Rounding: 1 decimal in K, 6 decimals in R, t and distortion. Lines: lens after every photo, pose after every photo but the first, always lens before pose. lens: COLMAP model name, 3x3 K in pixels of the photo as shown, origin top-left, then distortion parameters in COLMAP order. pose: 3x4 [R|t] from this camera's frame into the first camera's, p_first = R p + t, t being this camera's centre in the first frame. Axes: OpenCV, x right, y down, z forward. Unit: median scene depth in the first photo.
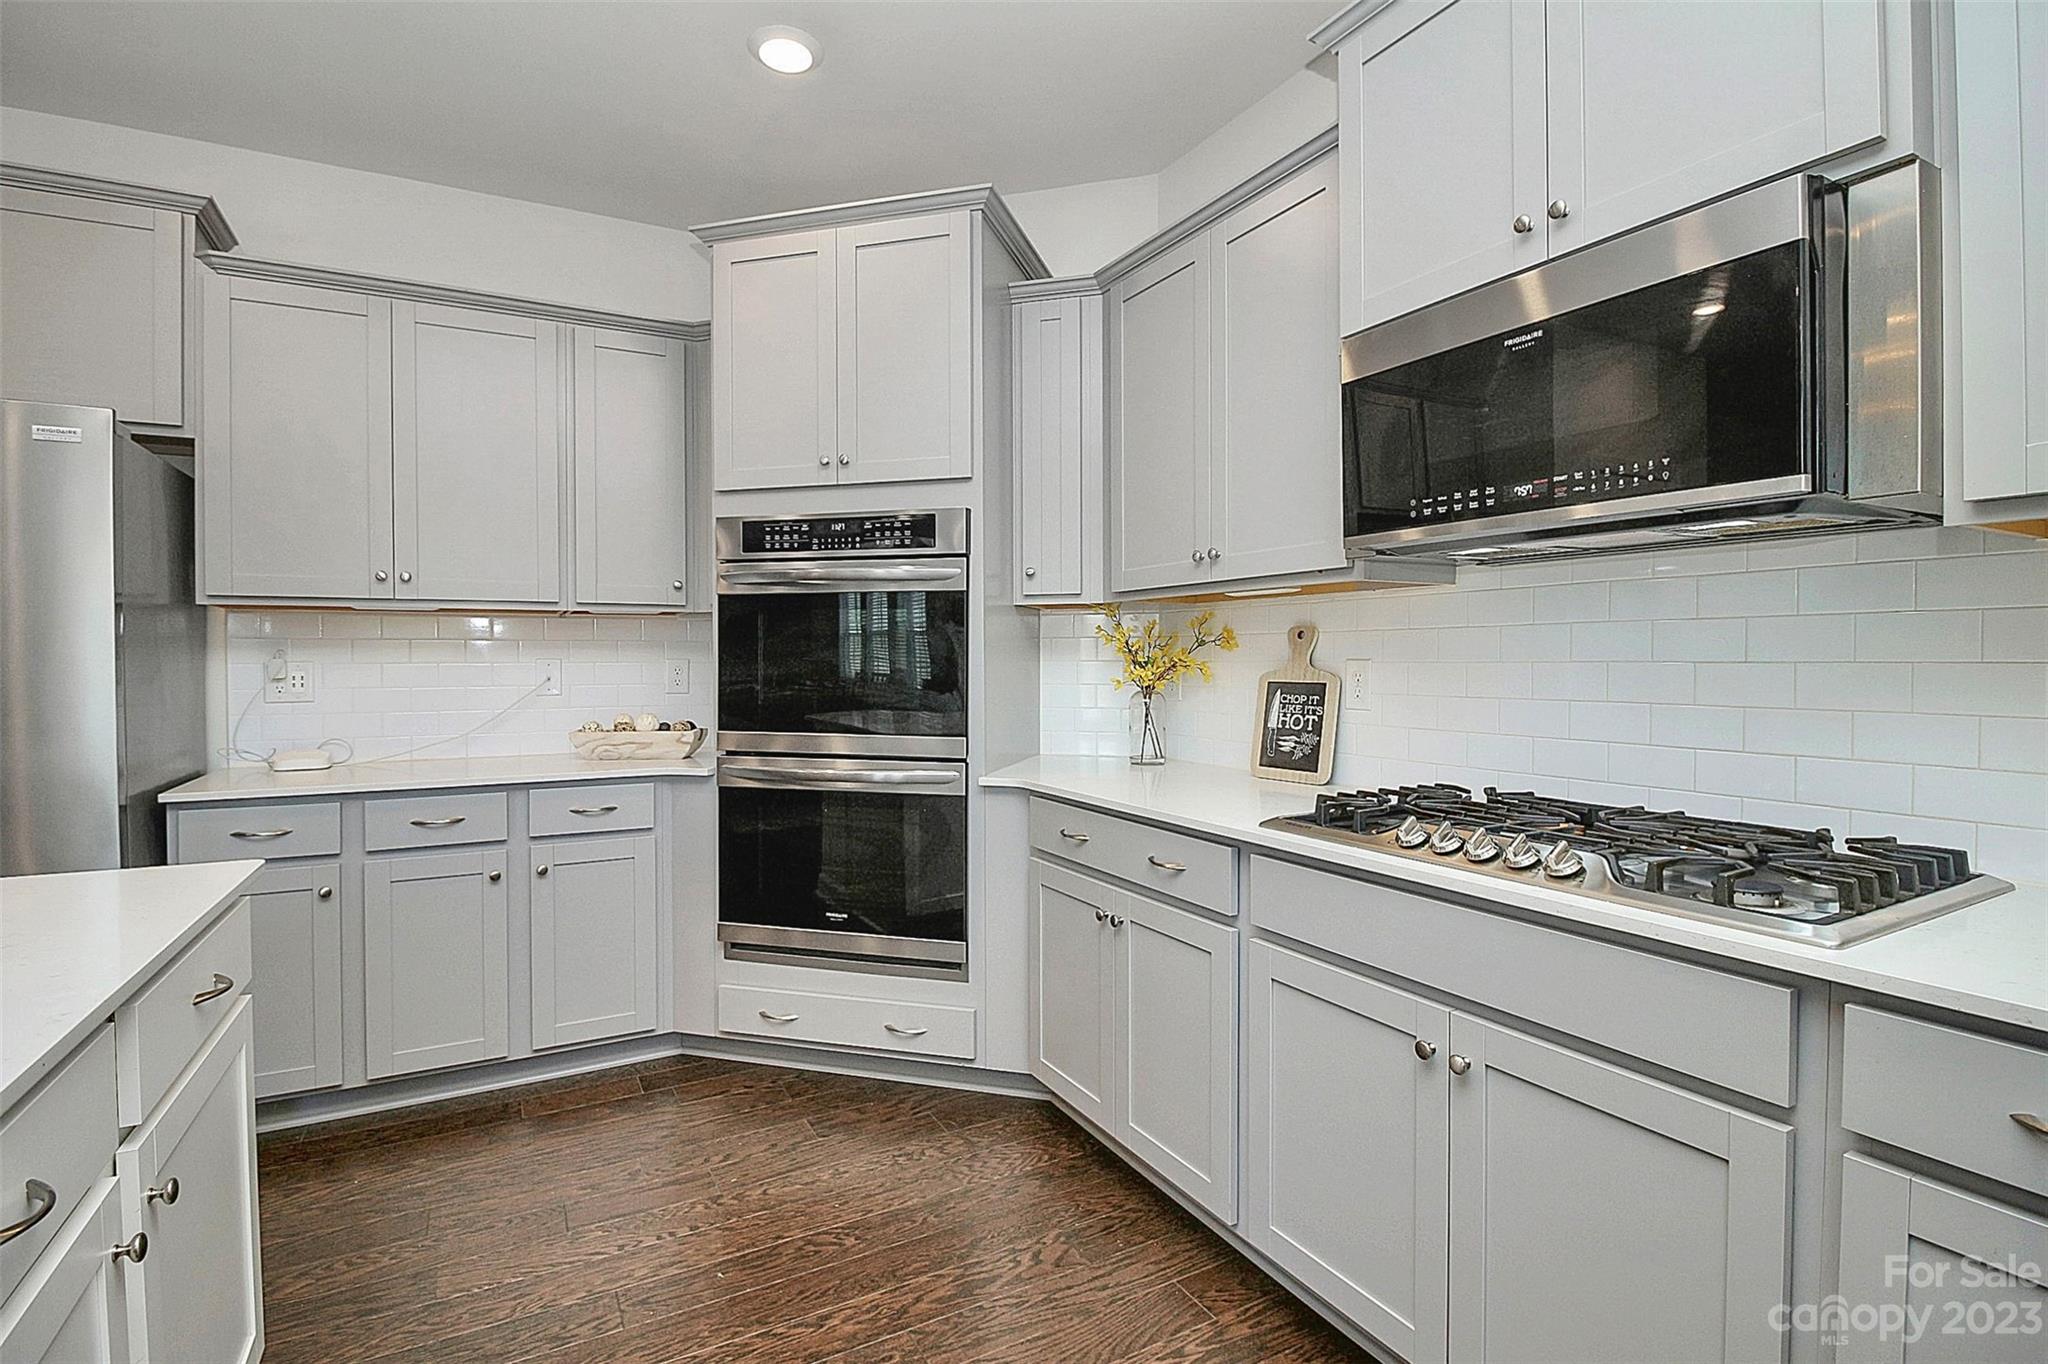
lens RADIAL K [[967.3, 0, 1025.1], [0, 967.3, 670.1], [0, 0, 1]] dist [-0.012555, -0.003337]
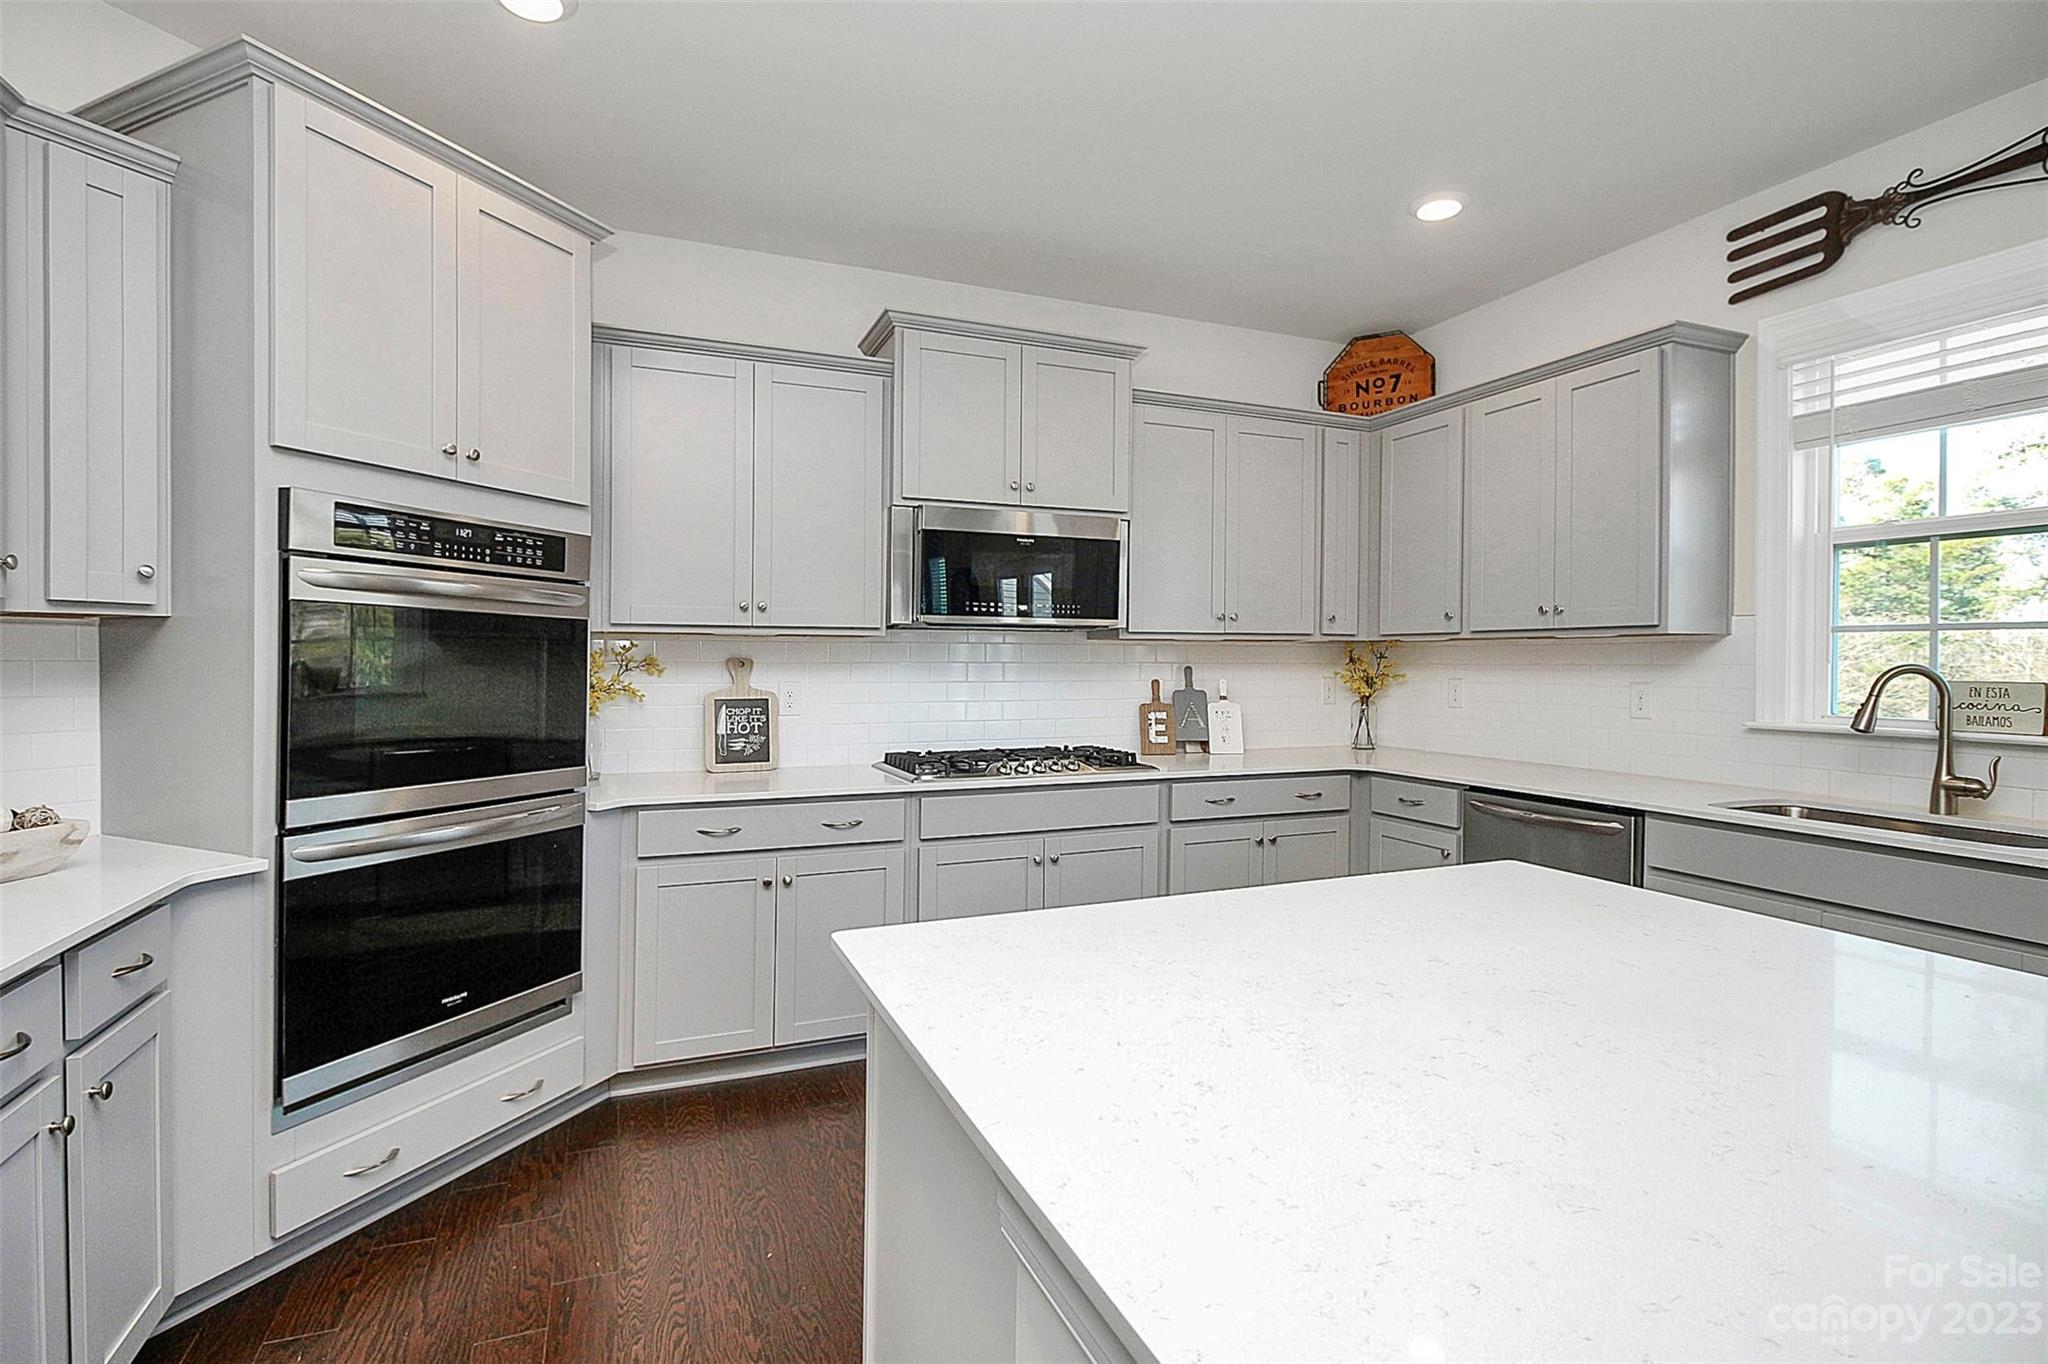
lens RADIAL K [[967.3, 0, 992.8], [0, 967.3, 675.7], [0, 0, 1]] dist [-0.012555, -0.003337]
pose [[0.119631, -0.009626, 0.992772, -0.980041], [0.012747, 0.999885, 0.008159, -0.025567], [-0.992737, 0.011679, 0.119740, 0.450701]]
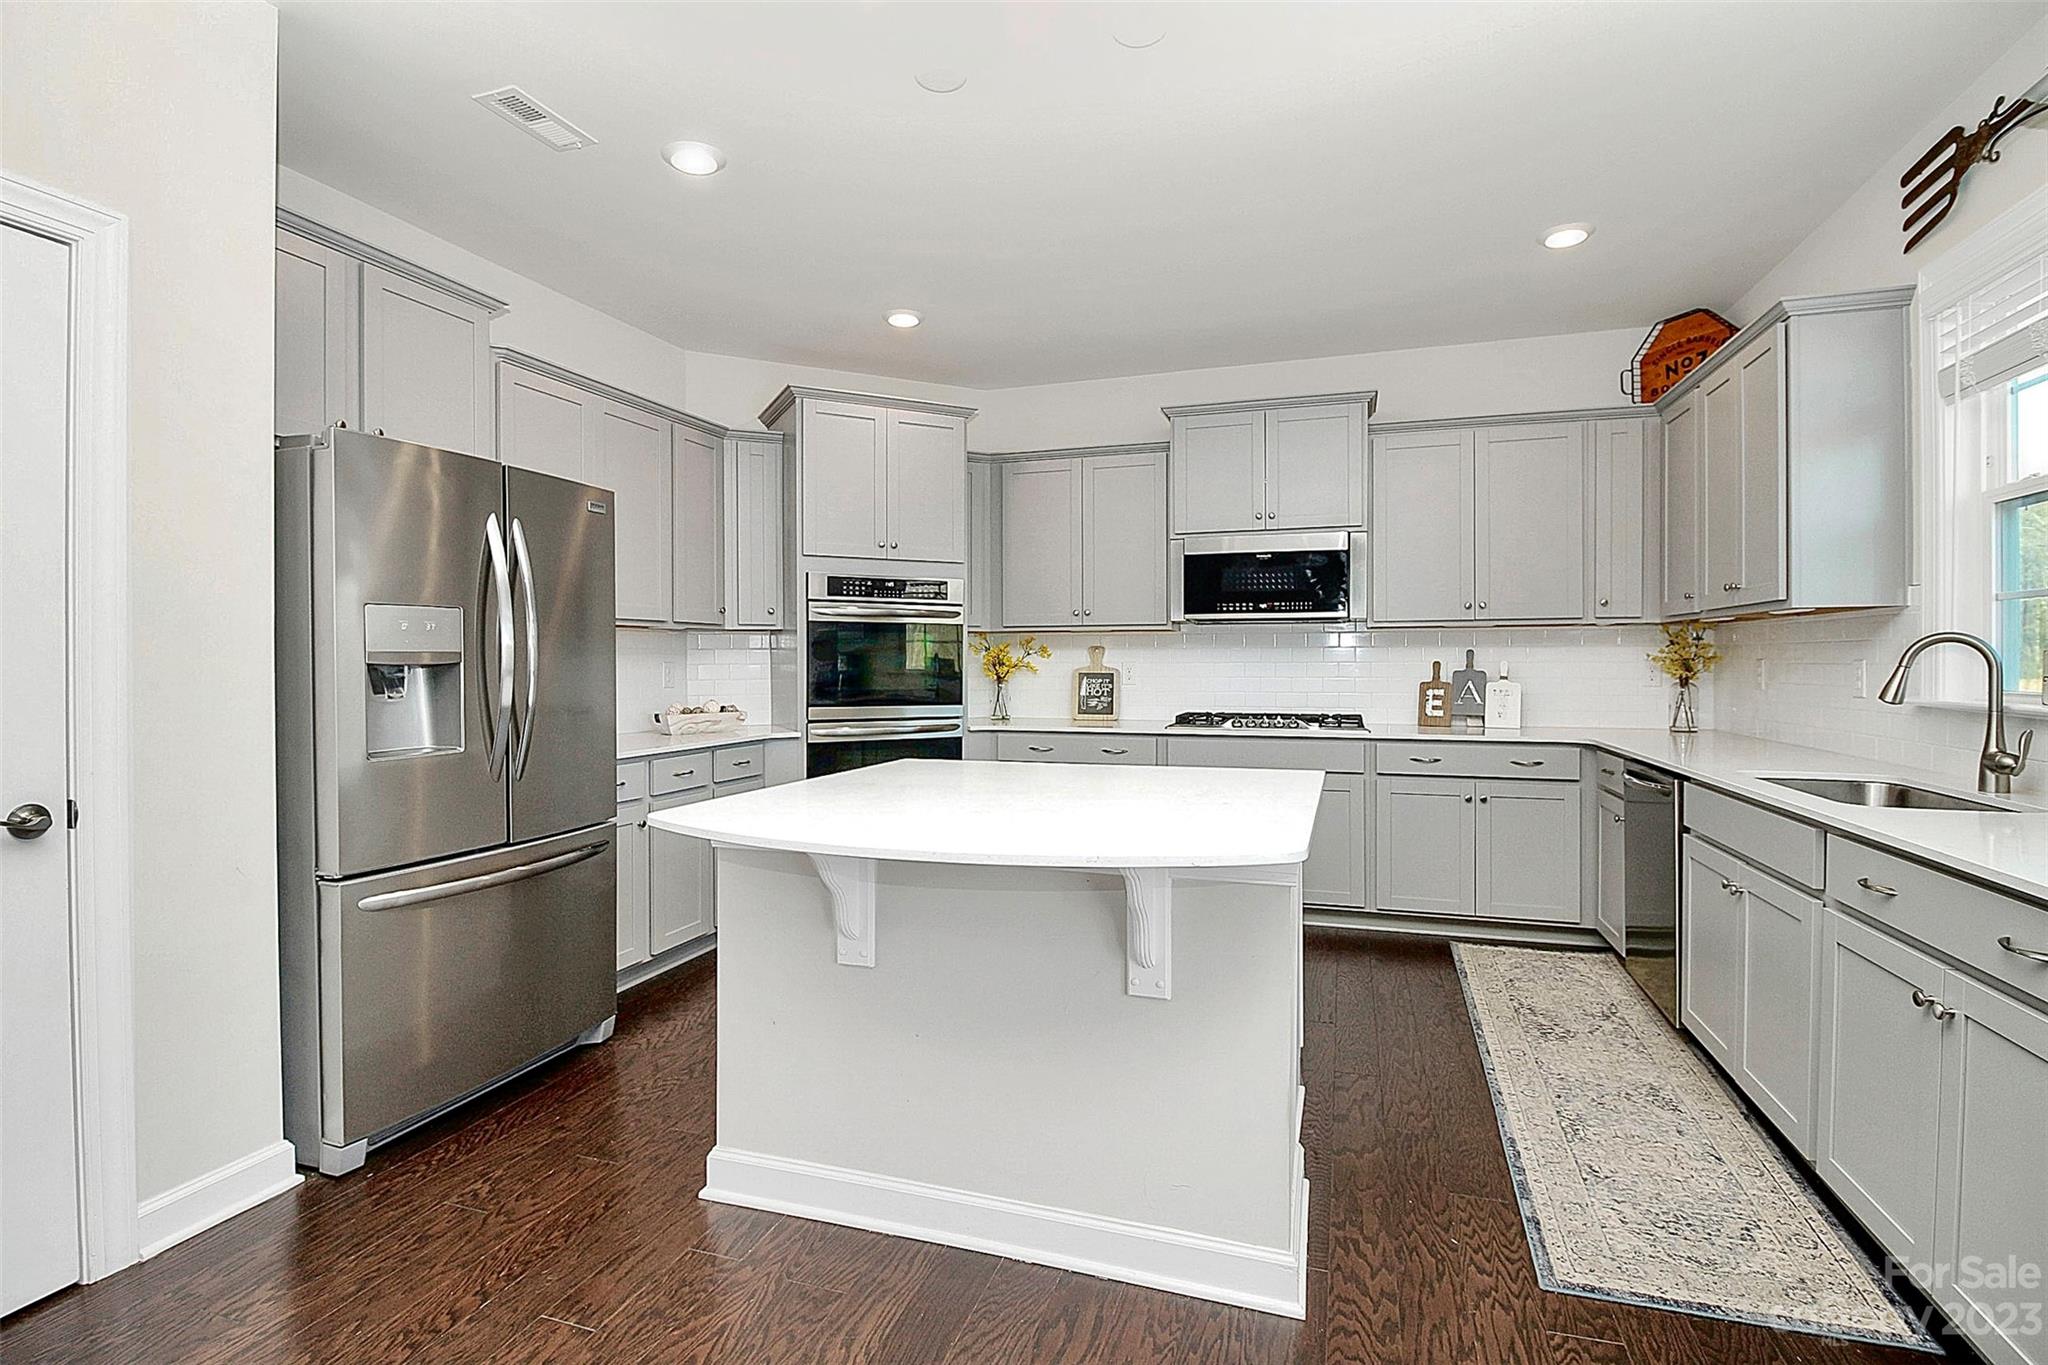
lens RADIAL K [[967.3, 0, 1016.0], [0, 967.3, 653.0], [0, 0, 1]] dist [-0.012555, -0.003337]
pose [[0.738627, 0.006980, 0.674078, -1.187256], [0.009677, 0.999734, -0.020957, 0.010816], [-0.674045, 0.022003, 0.738362, -0.406832]]
